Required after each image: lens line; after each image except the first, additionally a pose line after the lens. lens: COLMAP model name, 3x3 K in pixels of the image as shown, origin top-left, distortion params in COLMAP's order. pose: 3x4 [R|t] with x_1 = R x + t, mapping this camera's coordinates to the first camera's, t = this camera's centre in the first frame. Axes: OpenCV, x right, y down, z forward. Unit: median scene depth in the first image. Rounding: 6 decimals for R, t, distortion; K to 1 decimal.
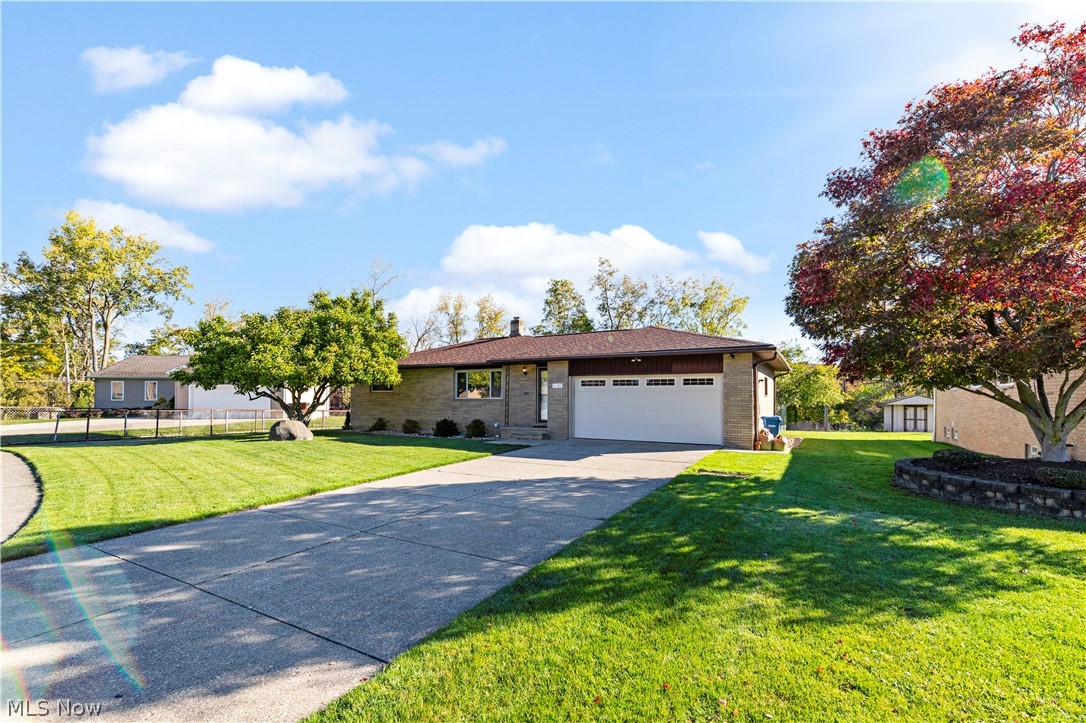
lens RADIAL K [[473.7, 0, 527.2], [0, 473.7, 376.9], [0, 0, 1]] dist [0.000404, 0.000168]
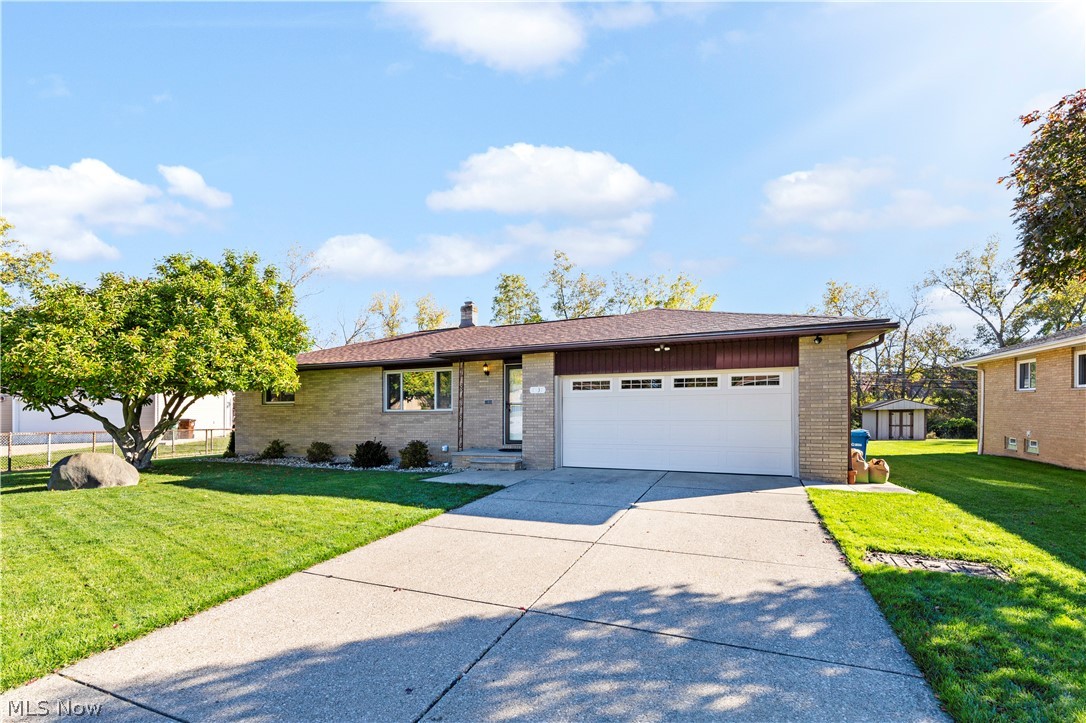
lens RADIAL K [[477.4, 0, 523.0], [0, 477.4, 379.7], [0, 0, 1]] dist [0.002773, 0.000199]
pose [[0.993477, -0.008329, 0.113730, -0.030371], [0.009992, 0.999851, -0.014062, 0.012094], [-0.113596, 0.015107, 0.993412, 0.296399]]
